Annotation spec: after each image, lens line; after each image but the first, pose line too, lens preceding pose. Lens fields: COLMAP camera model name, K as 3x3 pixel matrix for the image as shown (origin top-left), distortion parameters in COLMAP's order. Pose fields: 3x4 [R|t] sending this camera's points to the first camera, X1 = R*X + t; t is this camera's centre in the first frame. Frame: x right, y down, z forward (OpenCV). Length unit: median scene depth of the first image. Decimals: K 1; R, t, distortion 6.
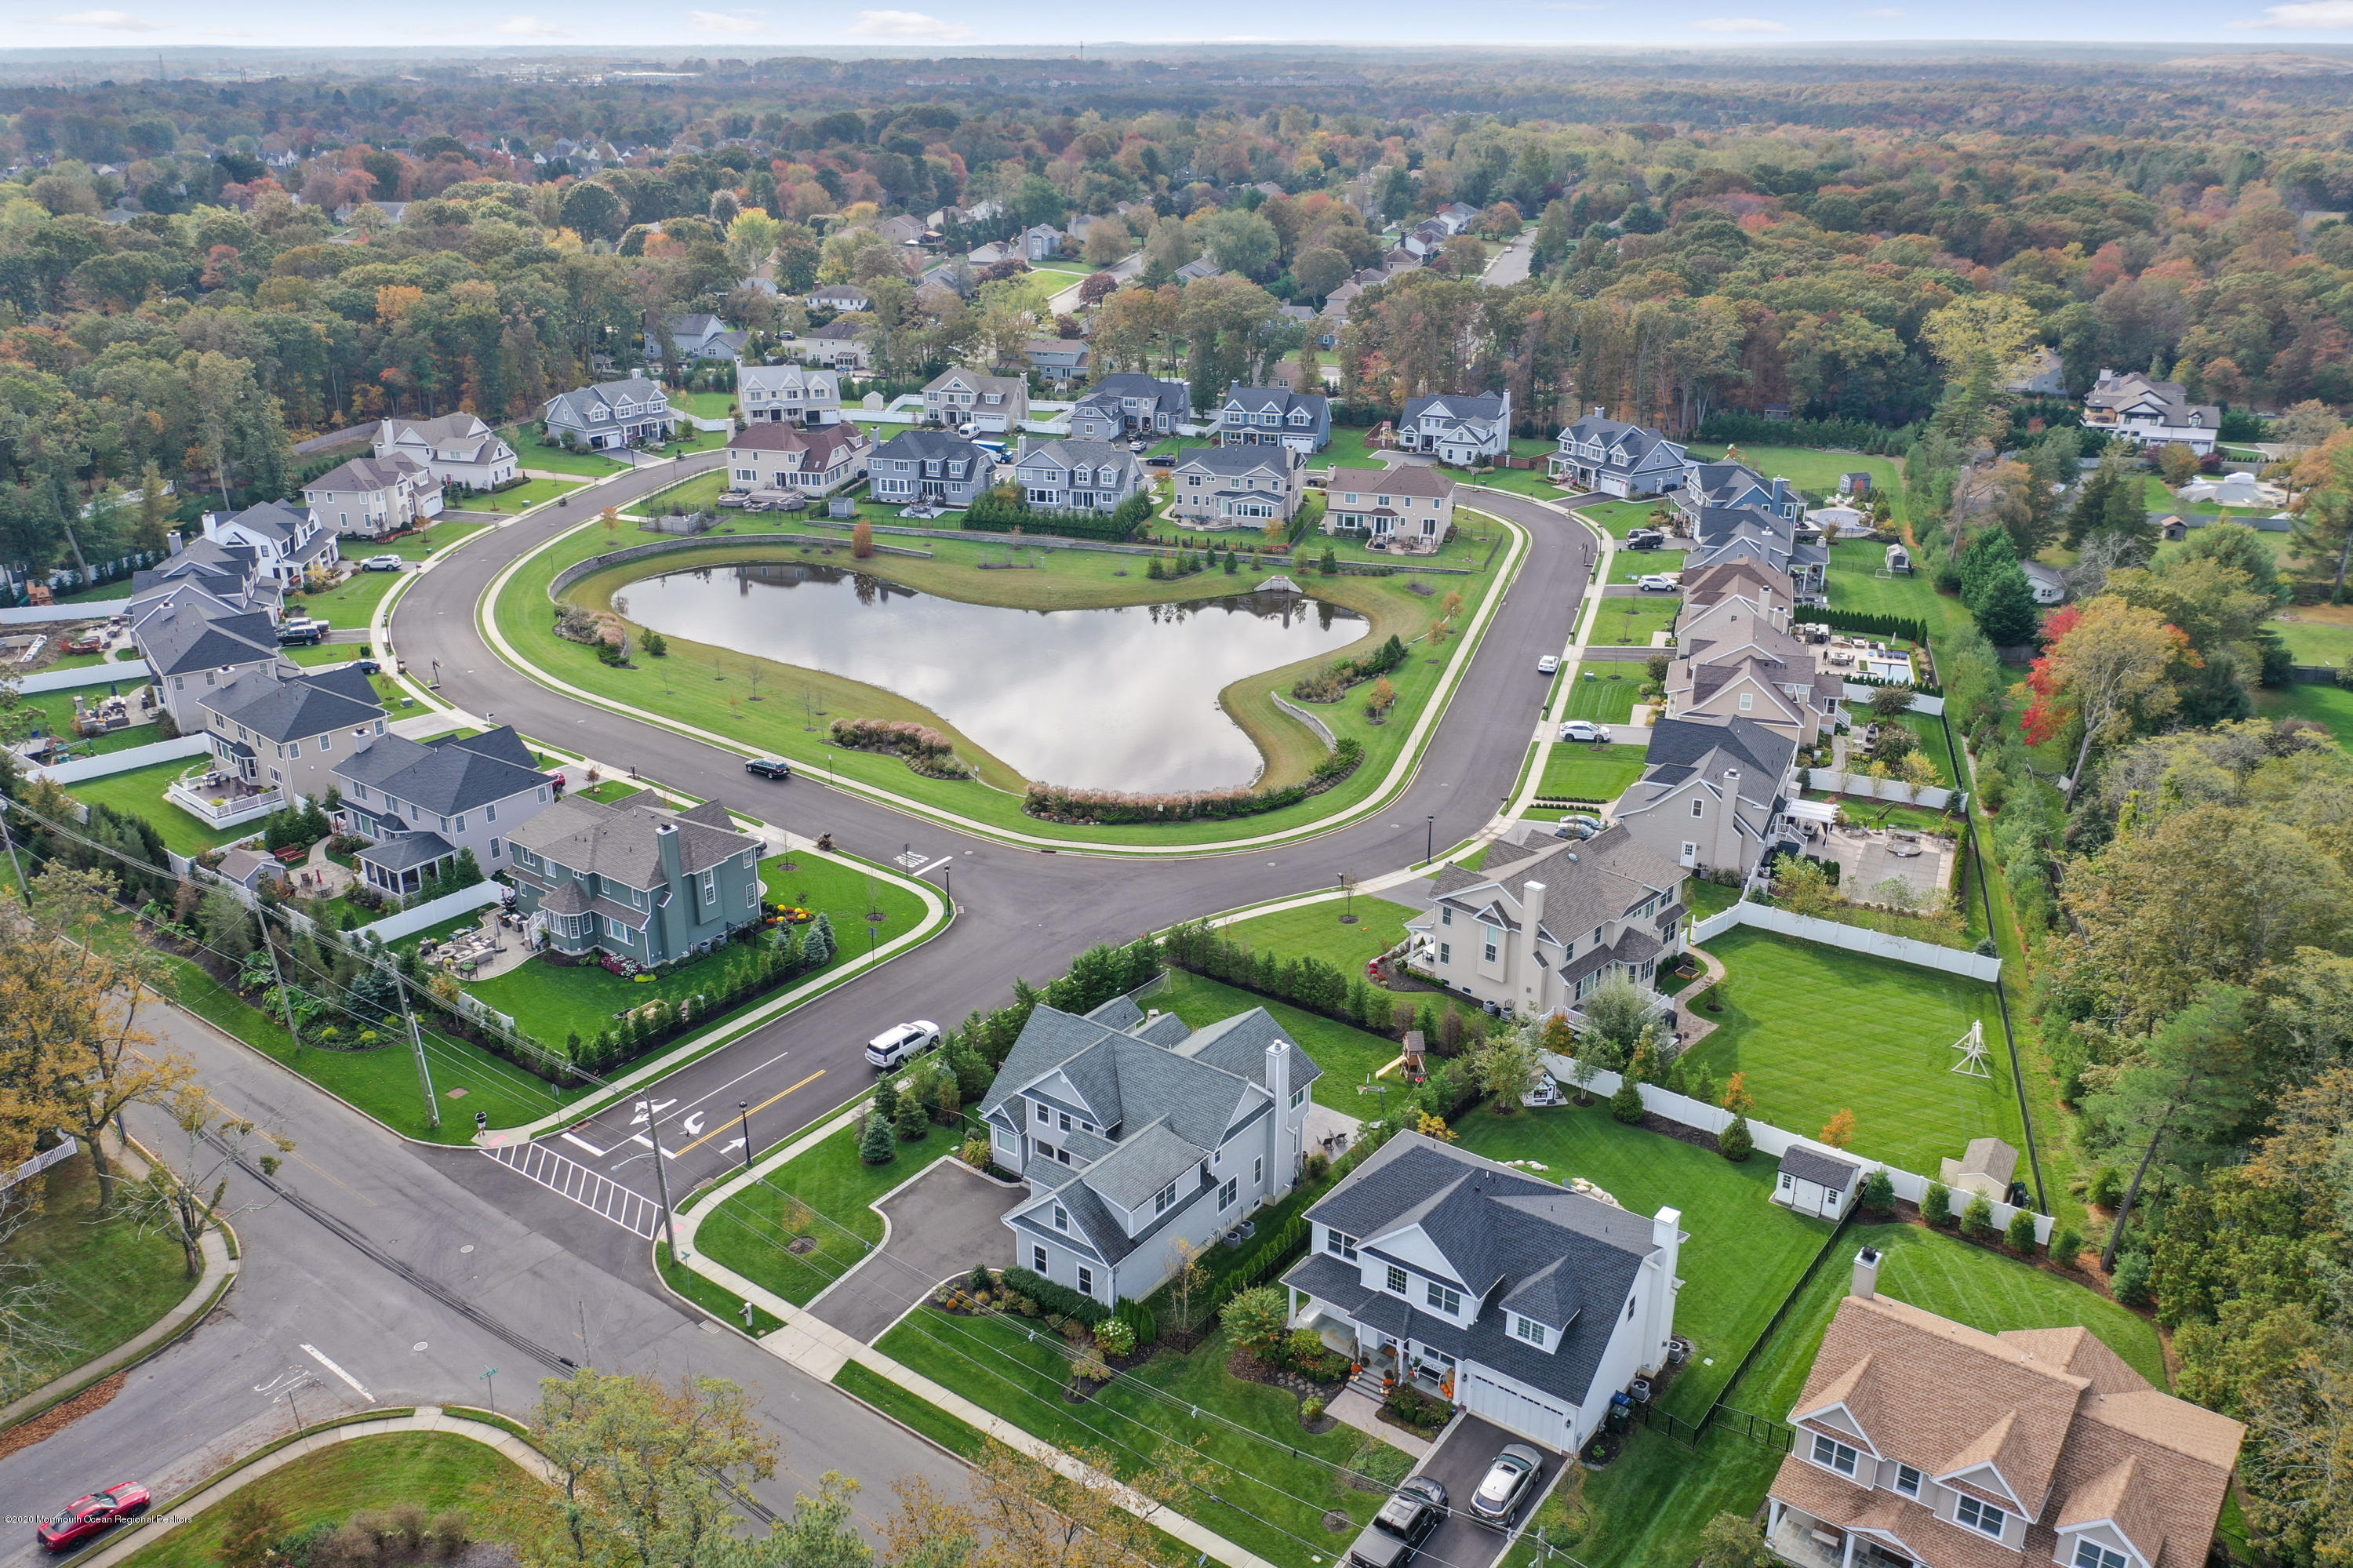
lens RADIAL K [[1891.0, 0, 1176.5], [0, 1891.0, 784.0], [0, 0, 1]] dist [-0.016498, -0.004192]
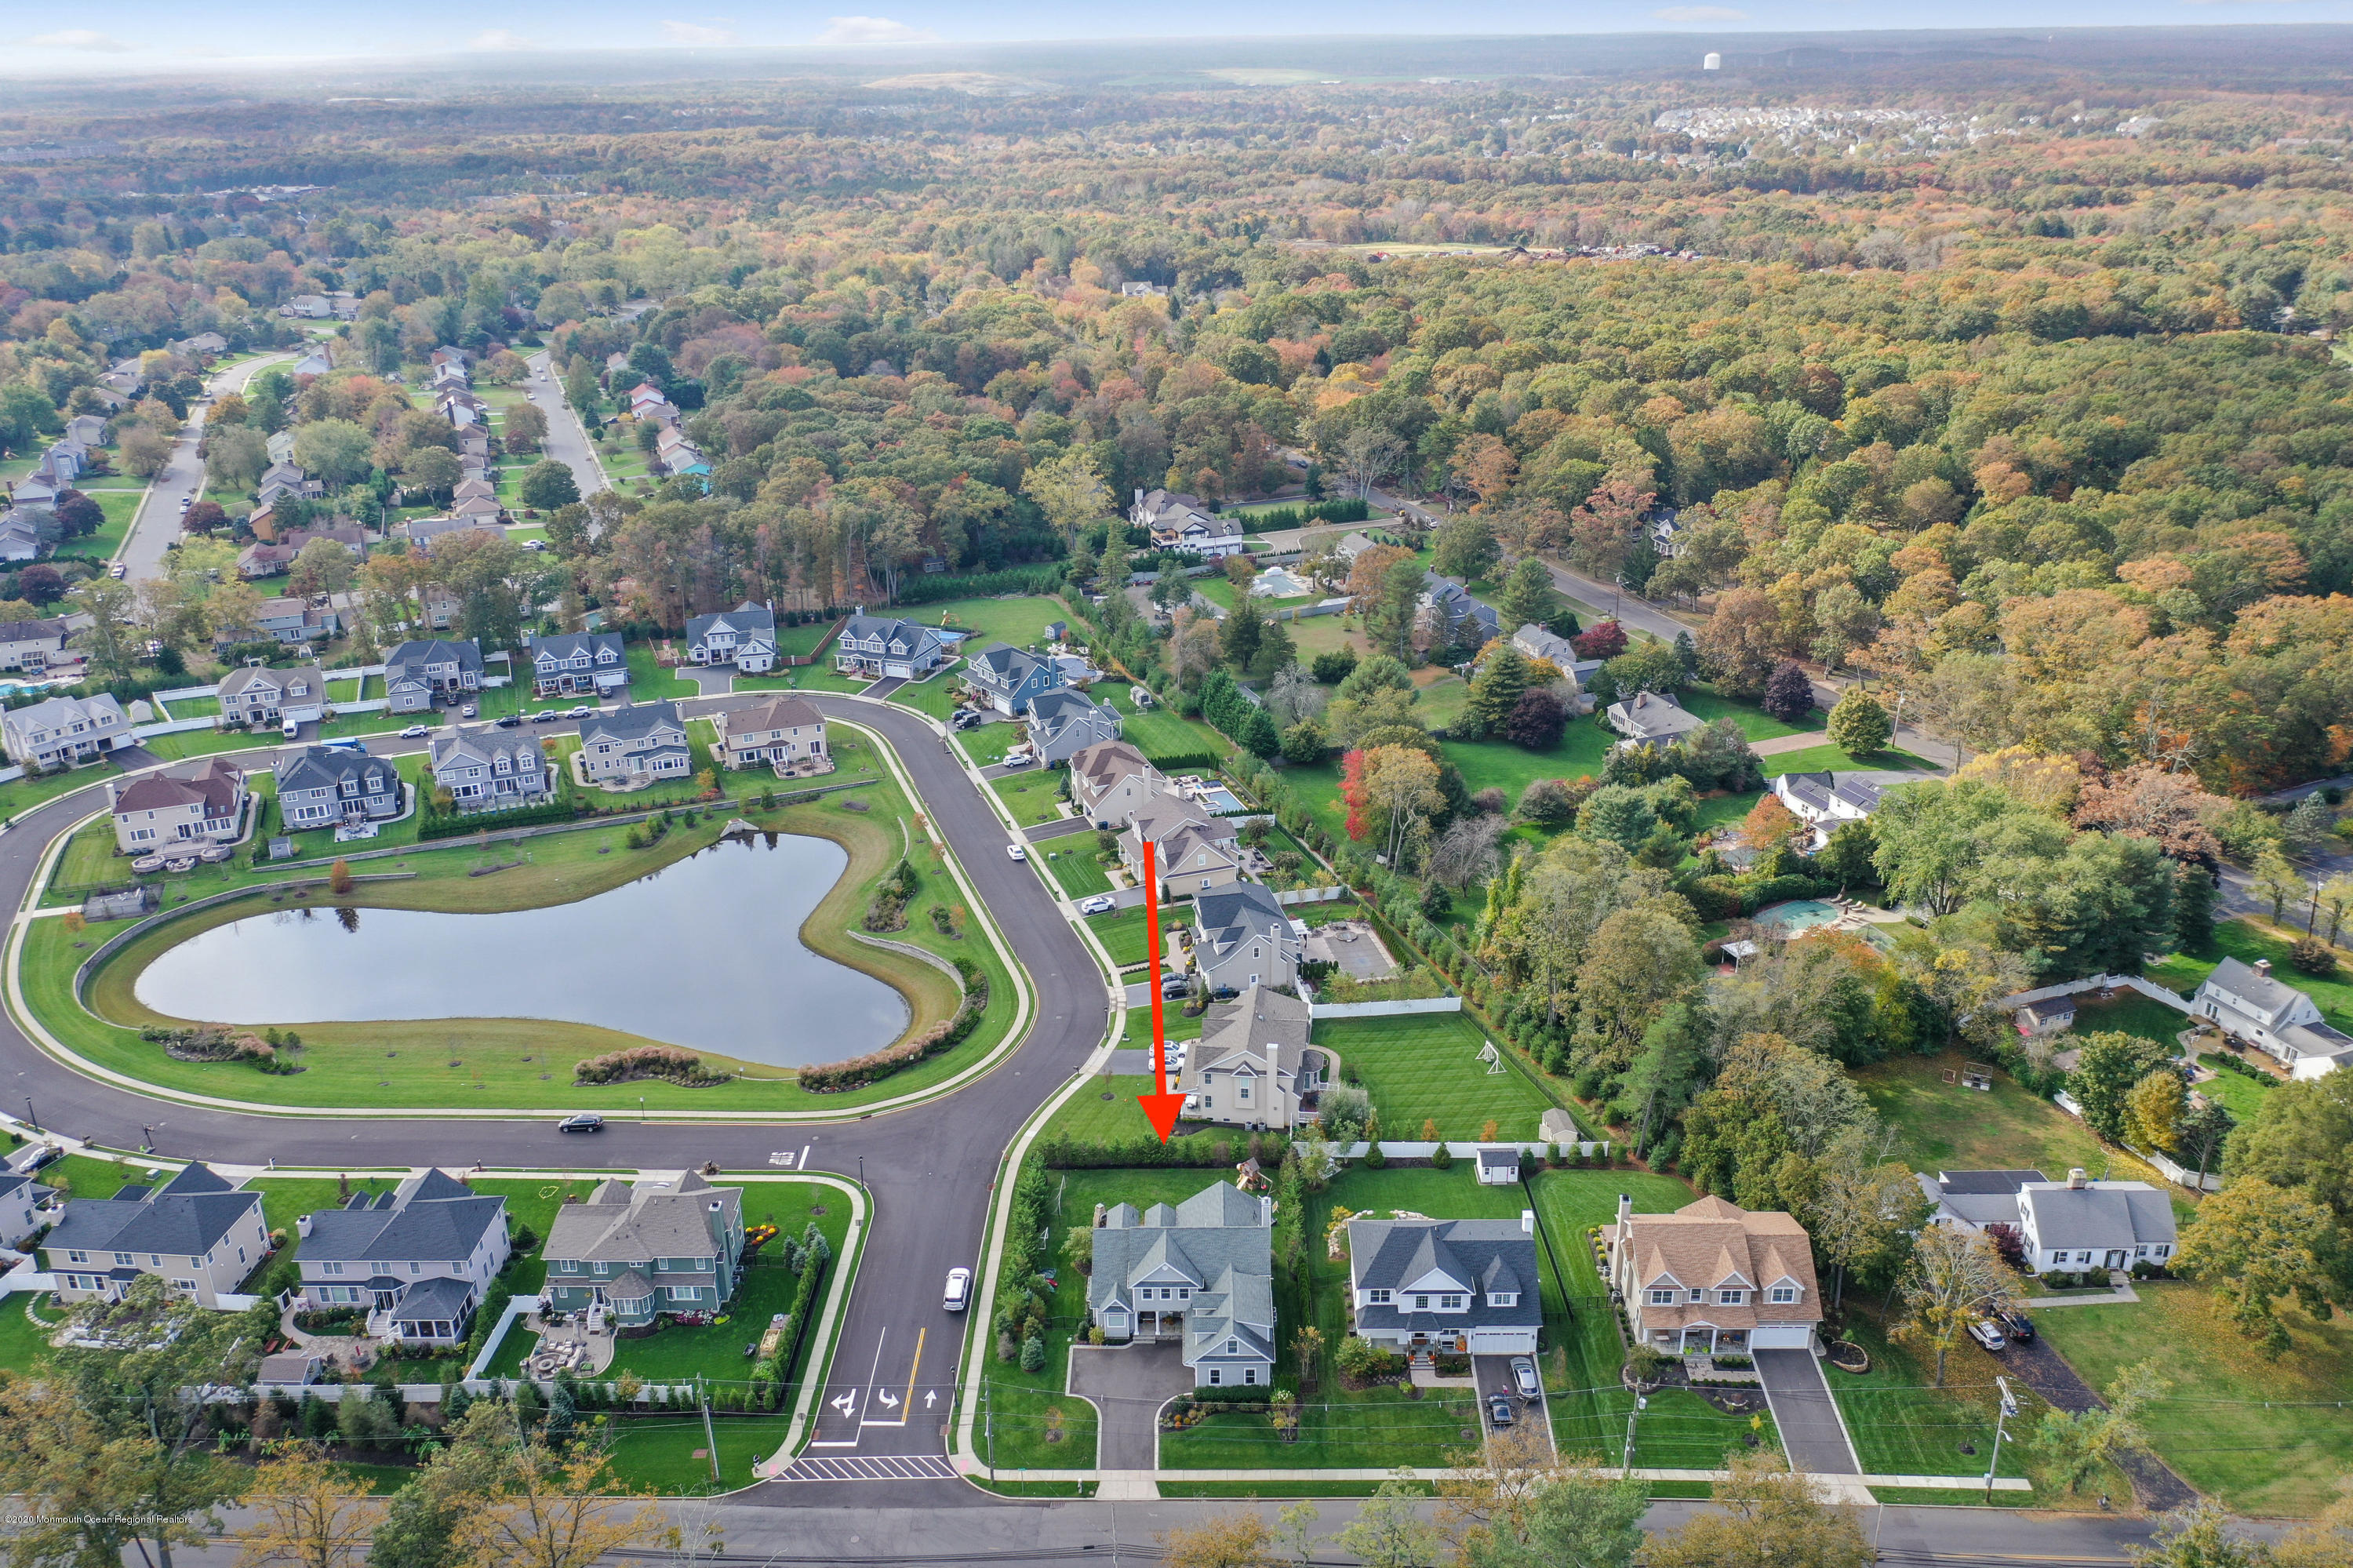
lens RADIAL K [[1834.5, 0, 1176.5], [0, 1834.5, 784.0], [0, 0, 1]] dist [0.000936, -0.005239]
pose [[0.808019, -0.234474, 0.540489, -0.521630], [0.230520, 0.970078, 0.076216, -0.234680], [-0.542187, 0.063010, 0.837892, -0.219079]]
